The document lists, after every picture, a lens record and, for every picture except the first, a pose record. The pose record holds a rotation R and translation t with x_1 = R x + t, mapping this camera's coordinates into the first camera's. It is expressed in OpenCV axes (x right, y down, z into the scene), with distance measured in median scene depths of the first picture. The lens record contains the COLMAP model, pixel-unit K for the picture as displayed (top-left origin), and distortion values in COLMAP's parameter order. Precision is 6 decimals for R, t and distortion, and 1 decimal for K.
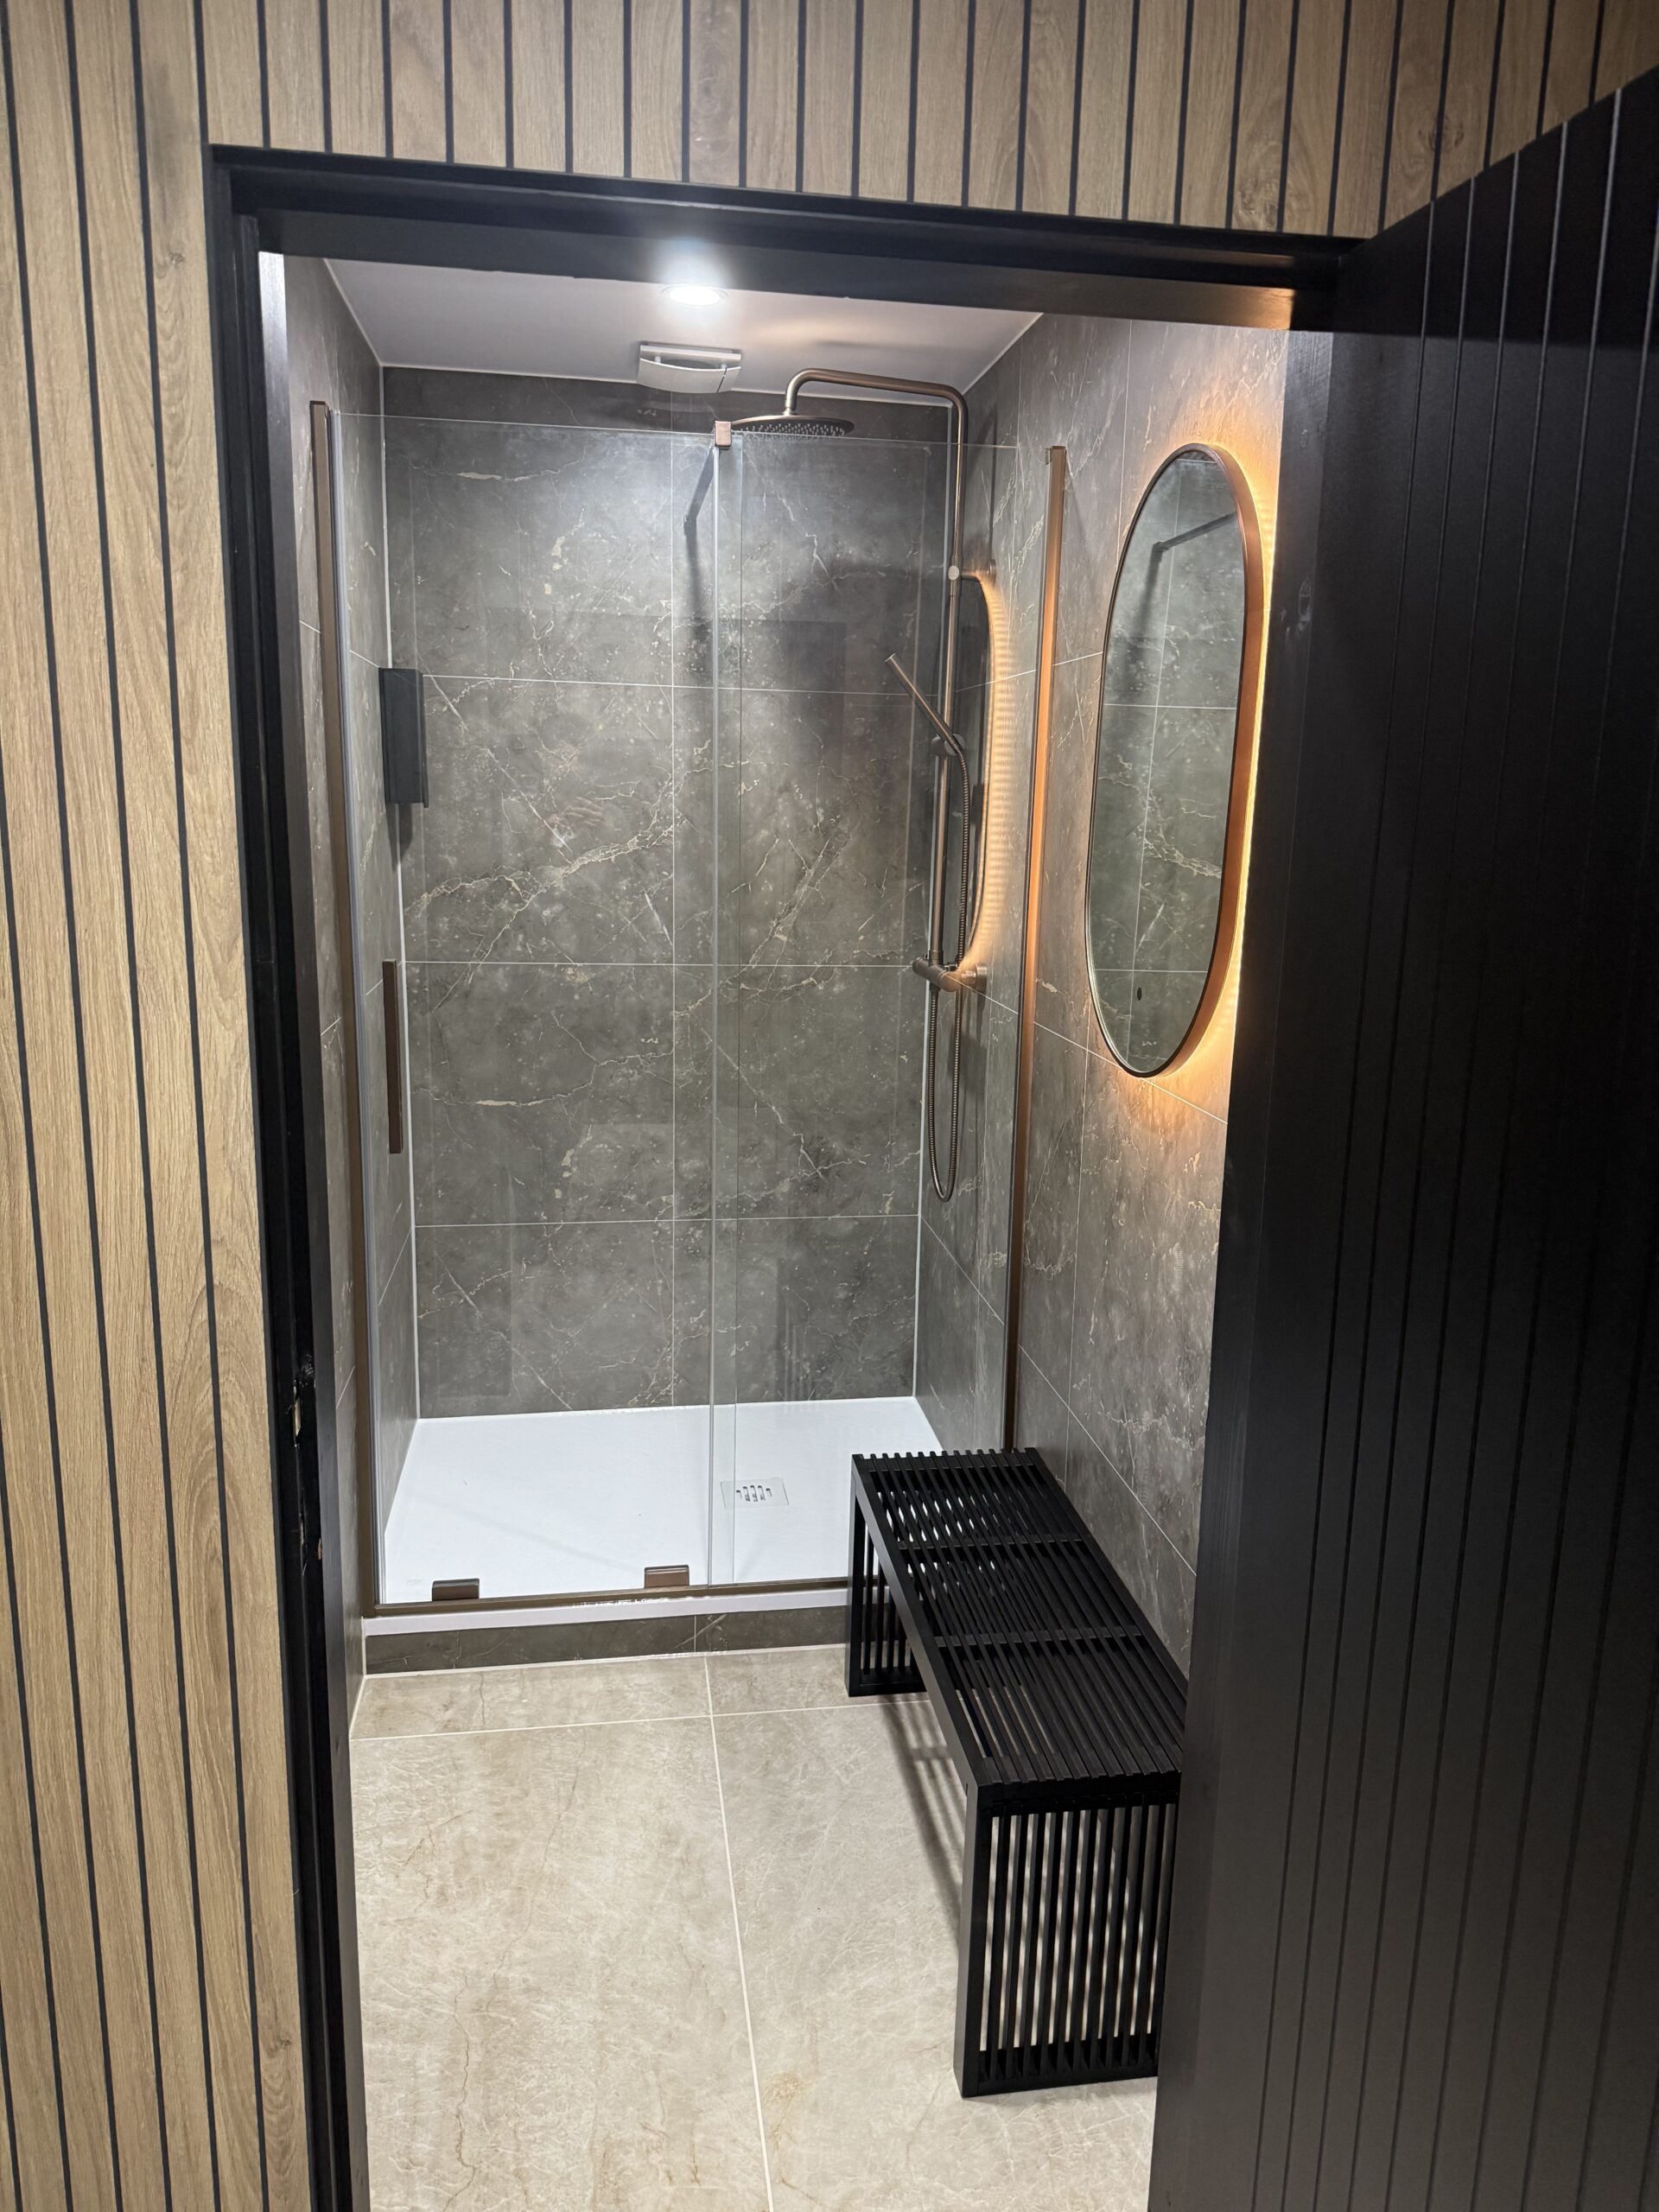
lens RADIAL K [[1571.3, 0, 829.5], [0, 1571.3, 1106.0], [0, 0, 1]] dist [0.039535, -0.048849]
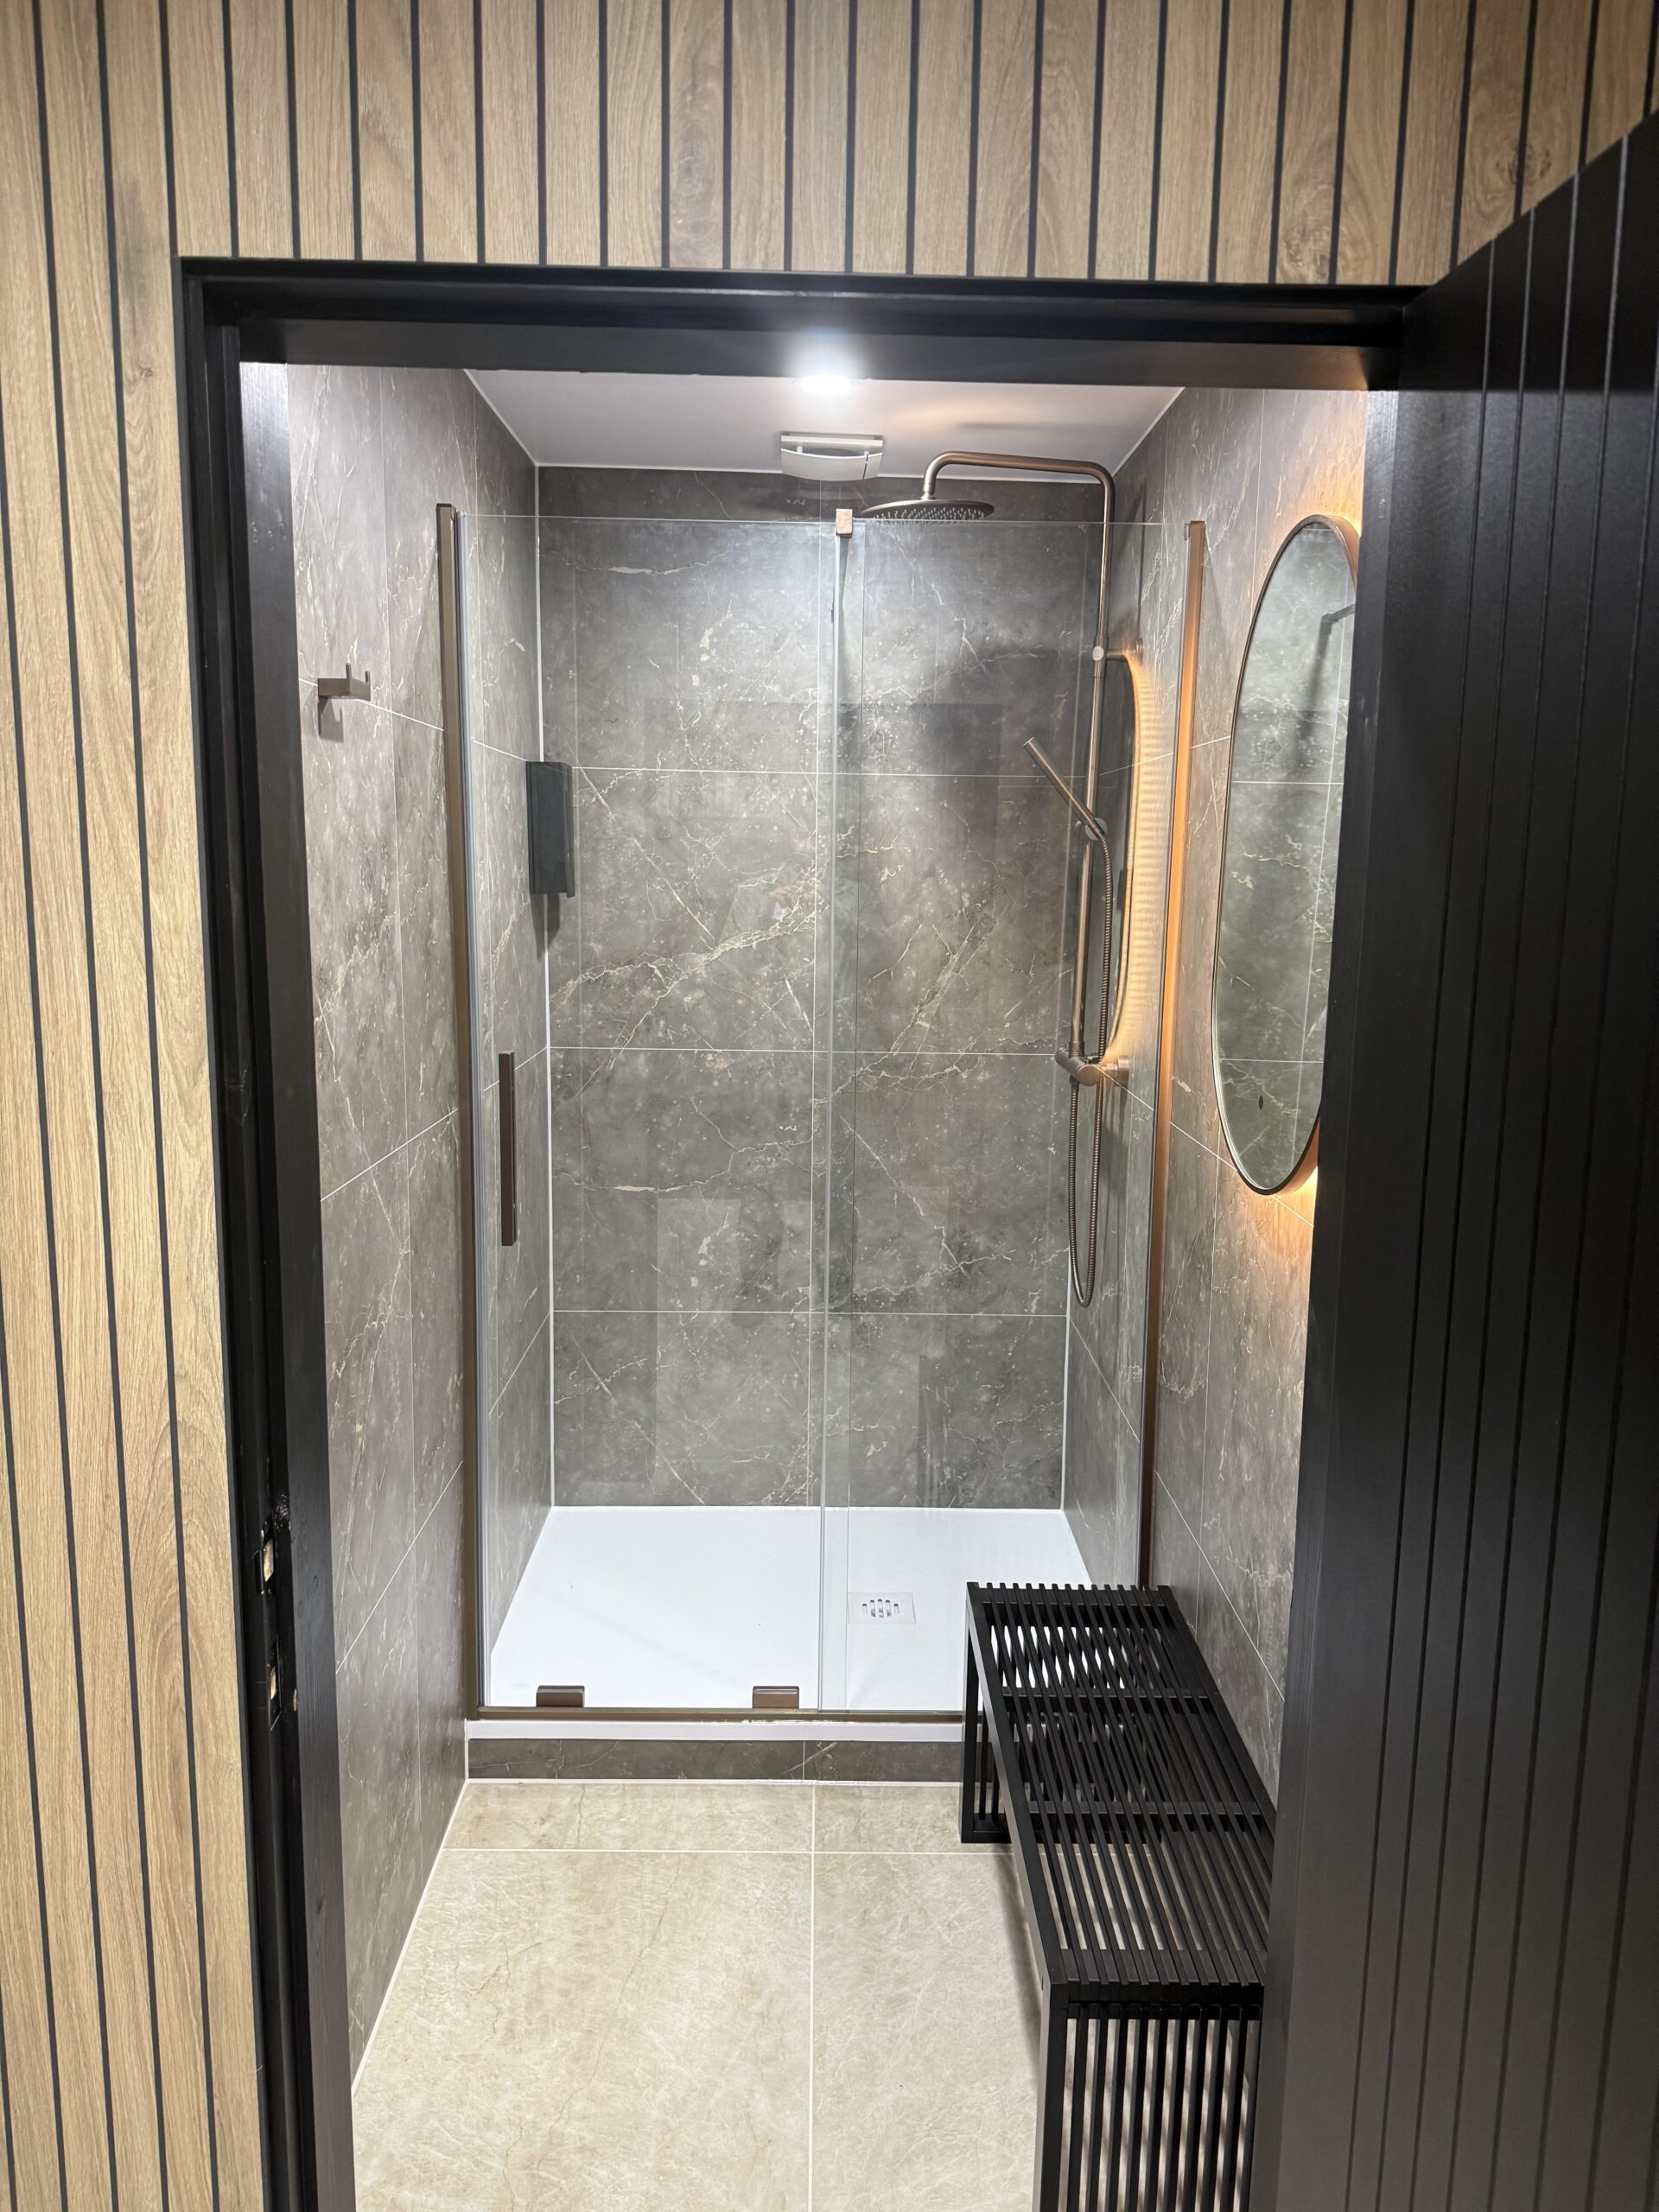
lens RADIAL K [[1563.4, 0, 834.4], [0, 1563.4, 1098.3], [0, 0, 1]] dist [0.044933, -0.055931]
pose [[0.990478, 0.014083, -0.136949, 0.119157], [-0.020478, 0.998759, -0.045399, -0.042350], [0.136139, 0.047771, 0.989537, 0.093113]]
